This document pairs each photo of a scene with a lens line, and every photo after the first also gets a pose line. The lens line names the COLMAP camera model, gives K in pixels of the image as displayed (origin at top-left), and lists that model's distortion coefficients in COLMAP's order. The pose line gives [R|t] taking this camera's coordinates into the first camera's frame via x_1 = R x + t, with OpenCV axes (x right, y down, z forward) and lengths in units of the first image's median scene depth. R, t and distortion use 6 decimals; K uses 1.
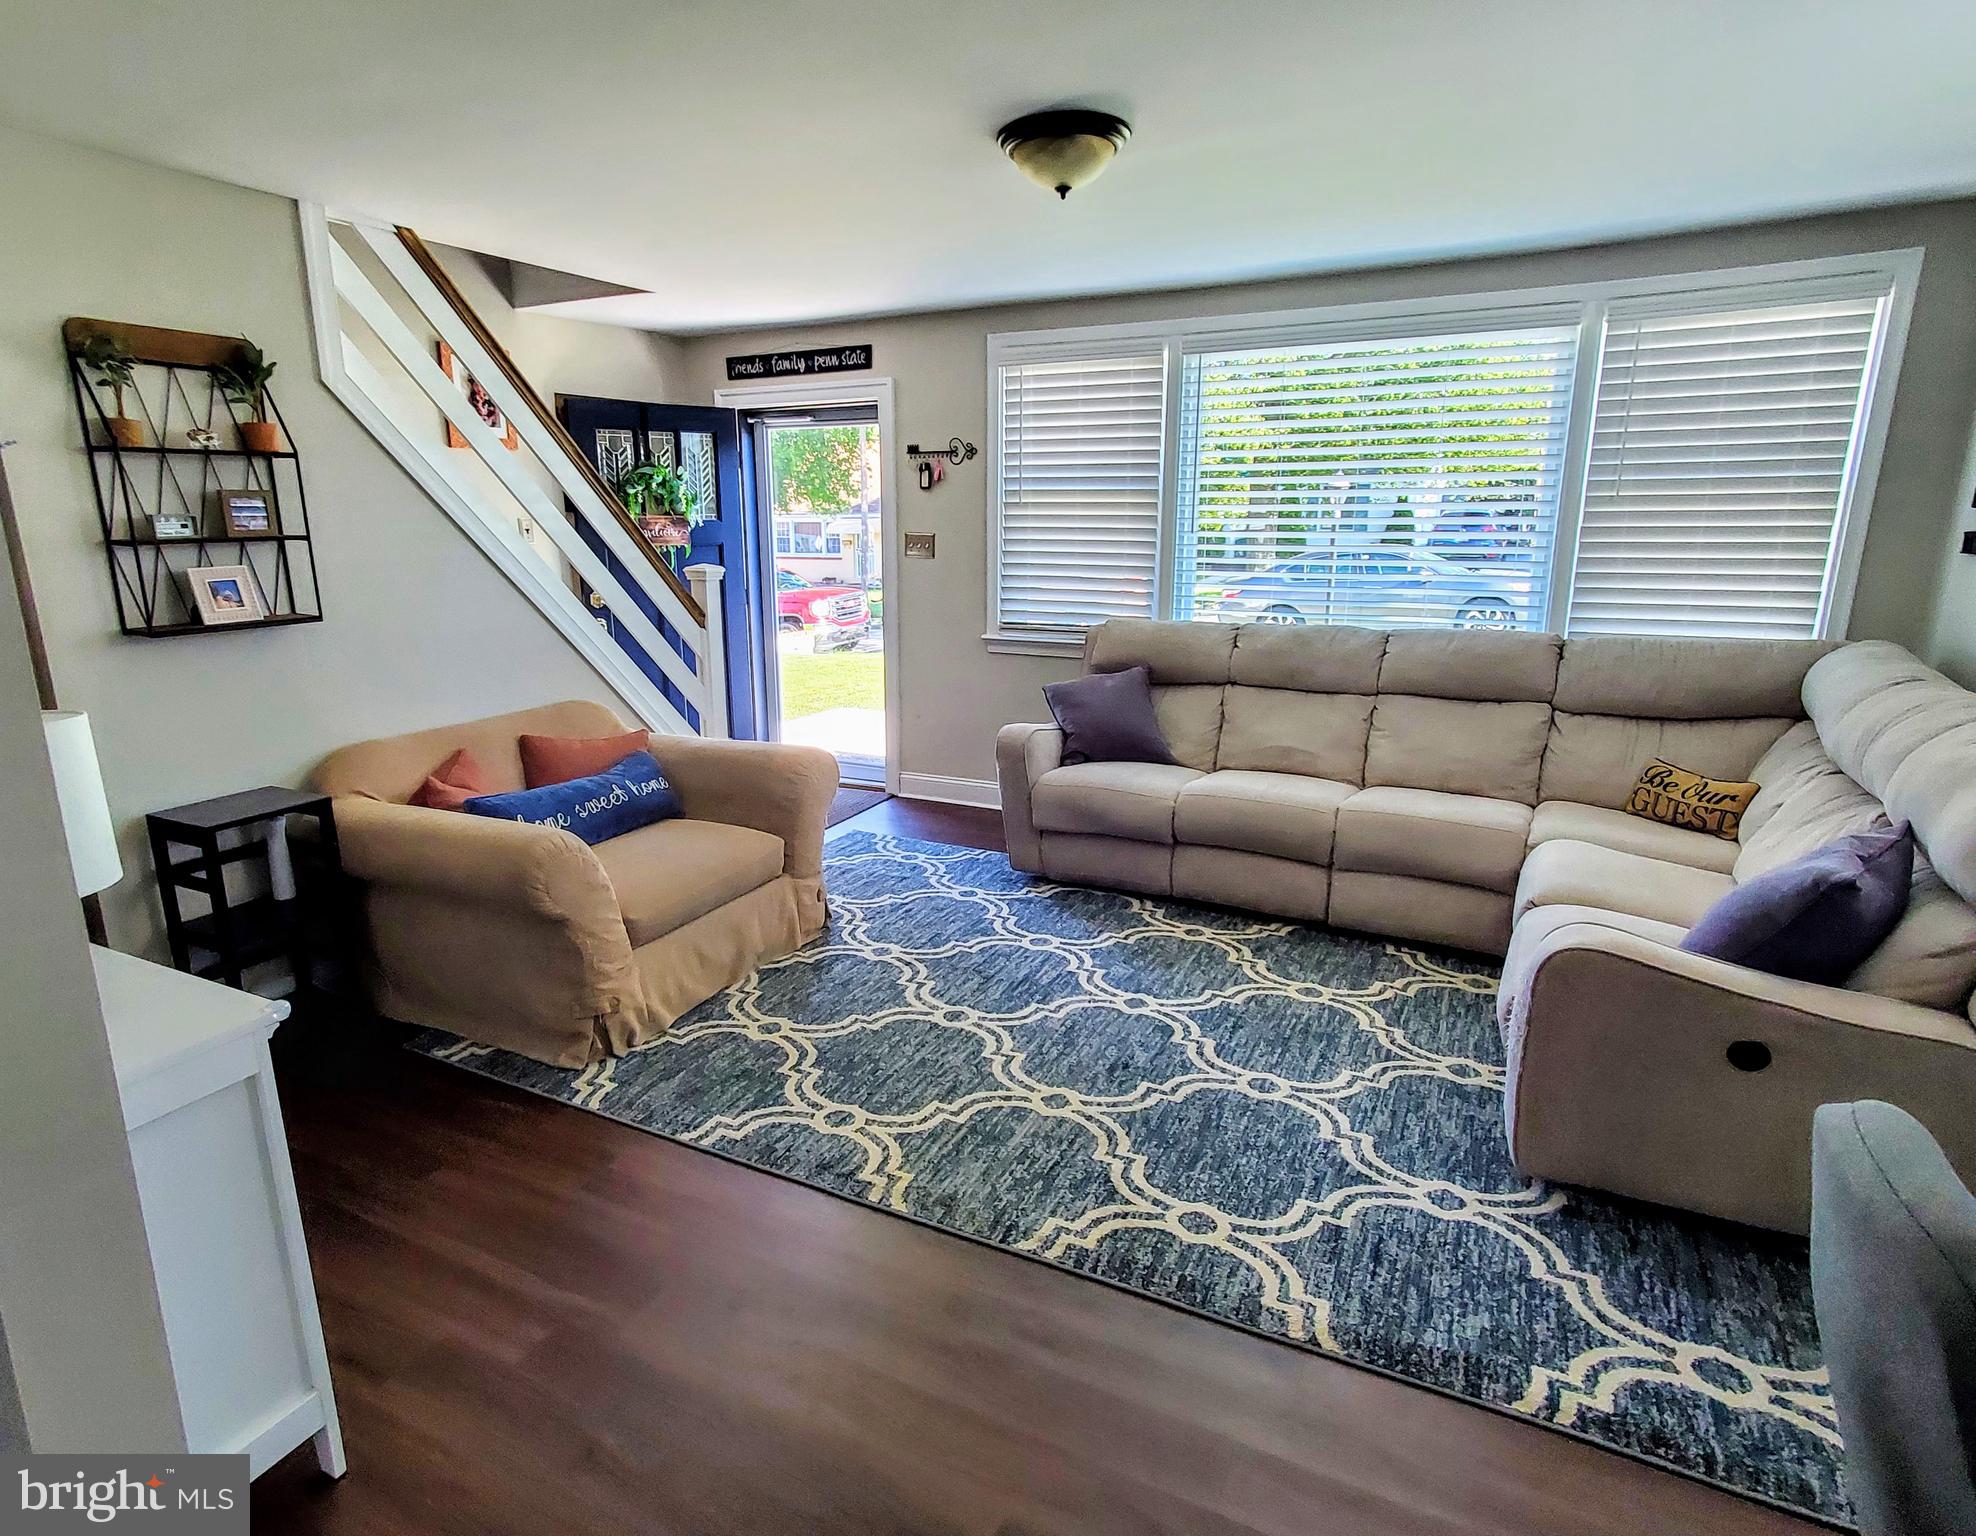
lens RADIAL K [[1072.6, 0, 951.9], [0, 1072.6, 773.6], [0, 0, 1]] dist [0.000362, 0.000222]
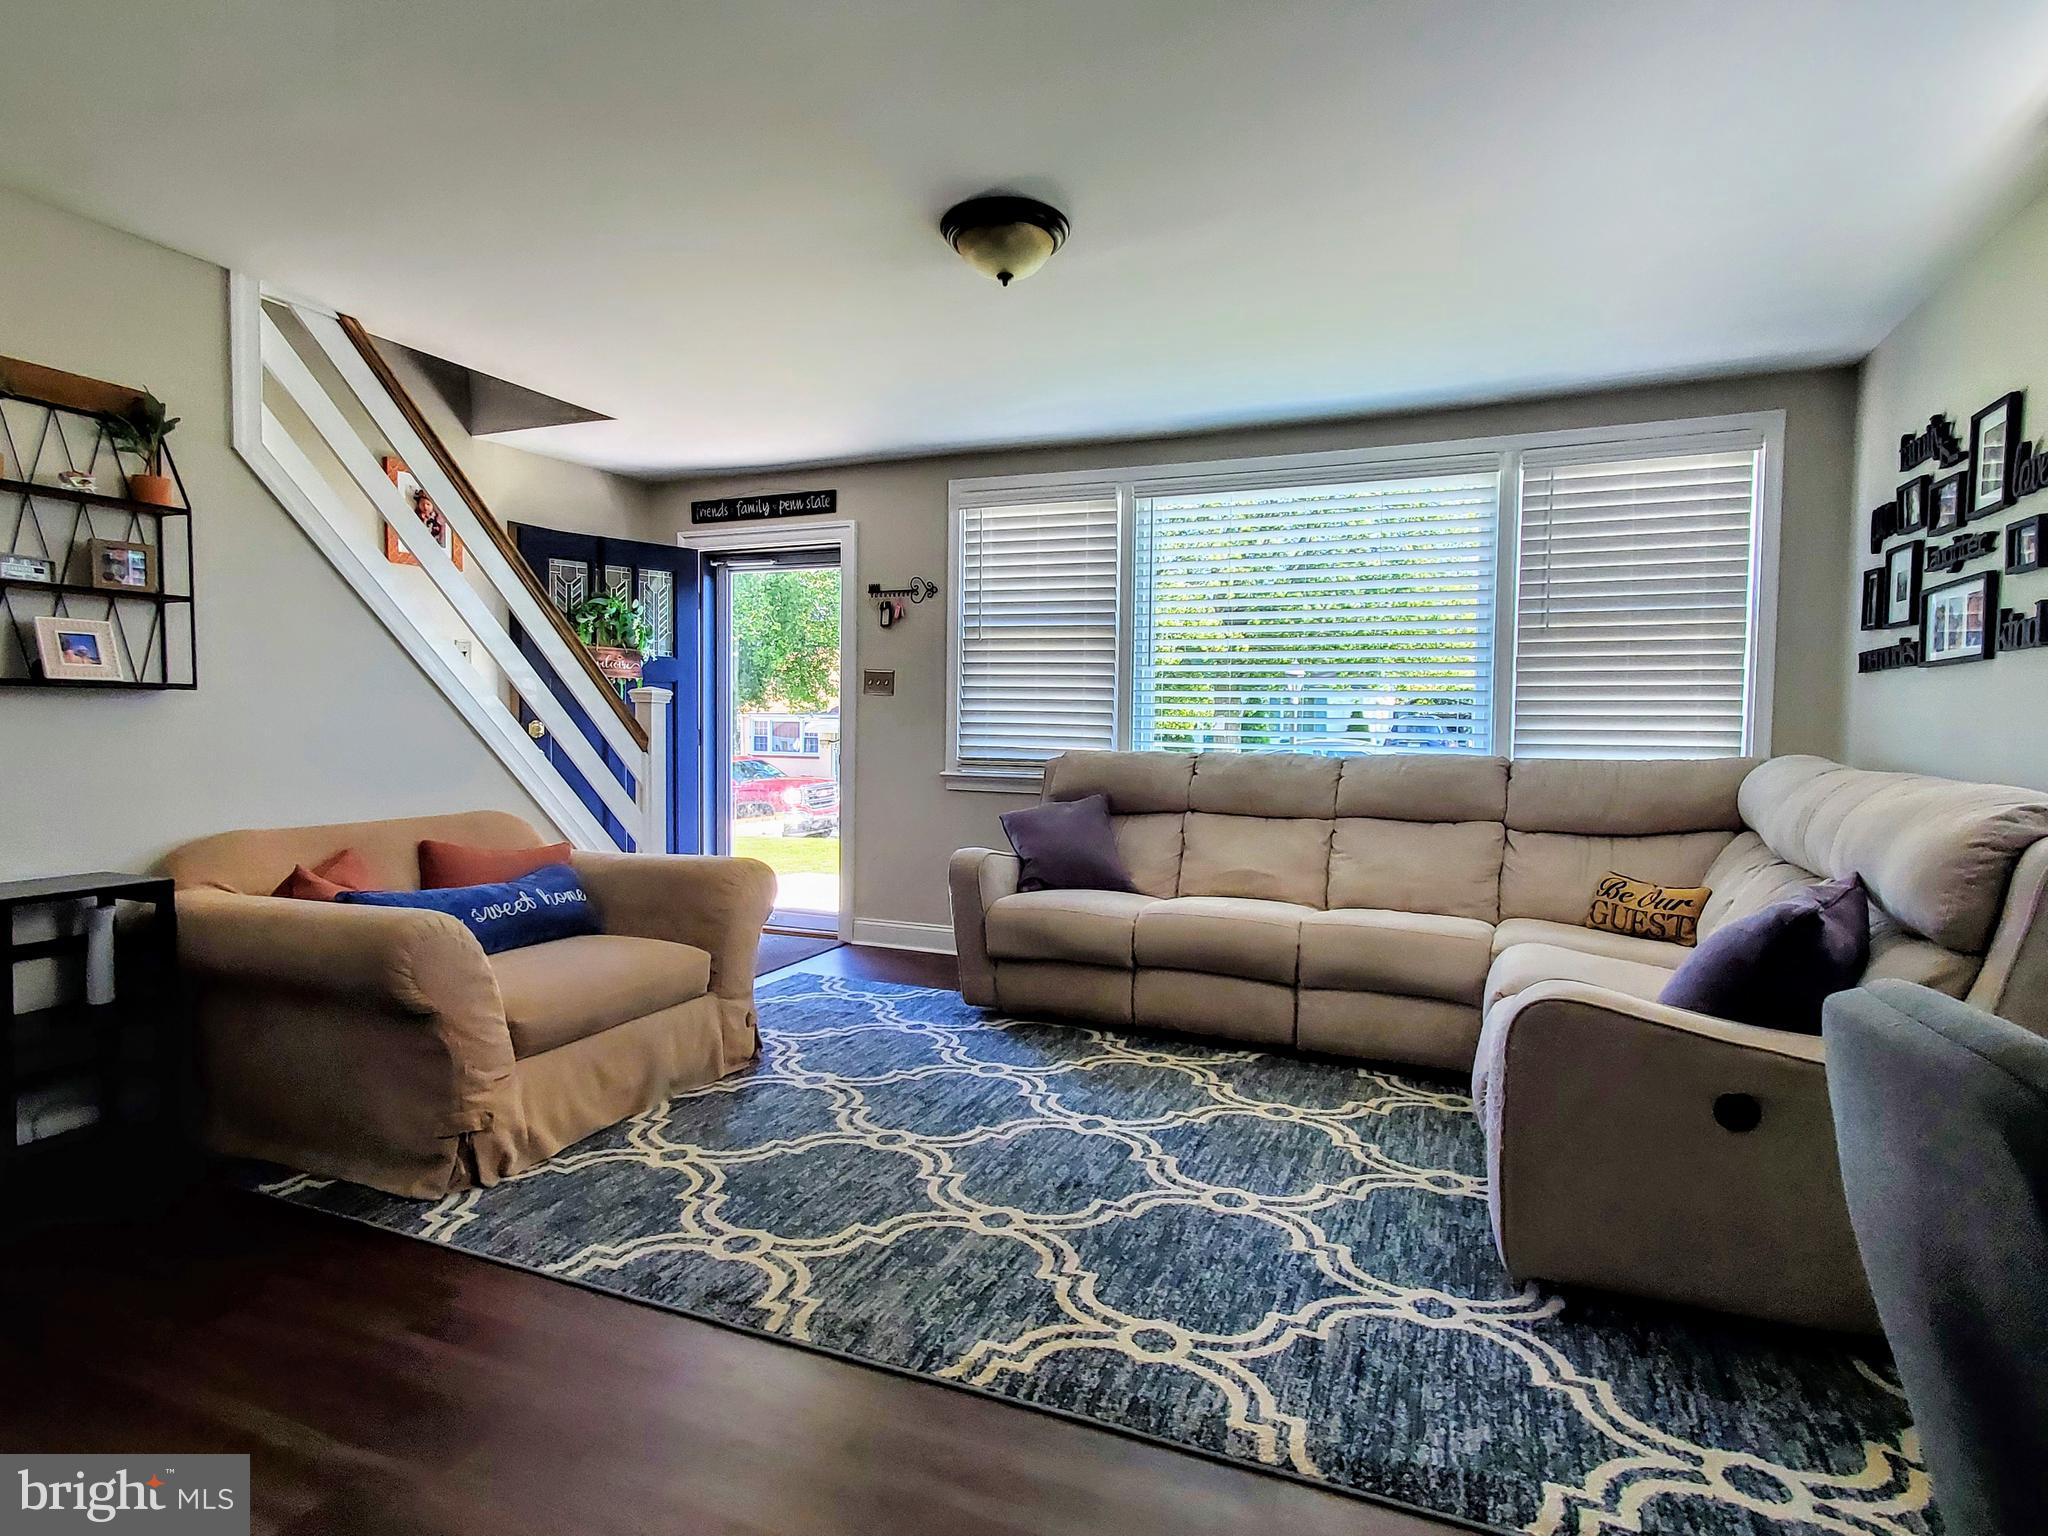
lens RADIAL K [[1073.0, 0, 1025.5], [0, 1073.0, 776.1], [0, 0, 1]] dist [0.003917, -0.000781]
pose [[0.996122, 0.016111, 0.086490, 0.032540], [0.000649, 0.981717, -0.190347, 0.098268], [-0.087976, 0.189665, 0.977900, 0.063150]]
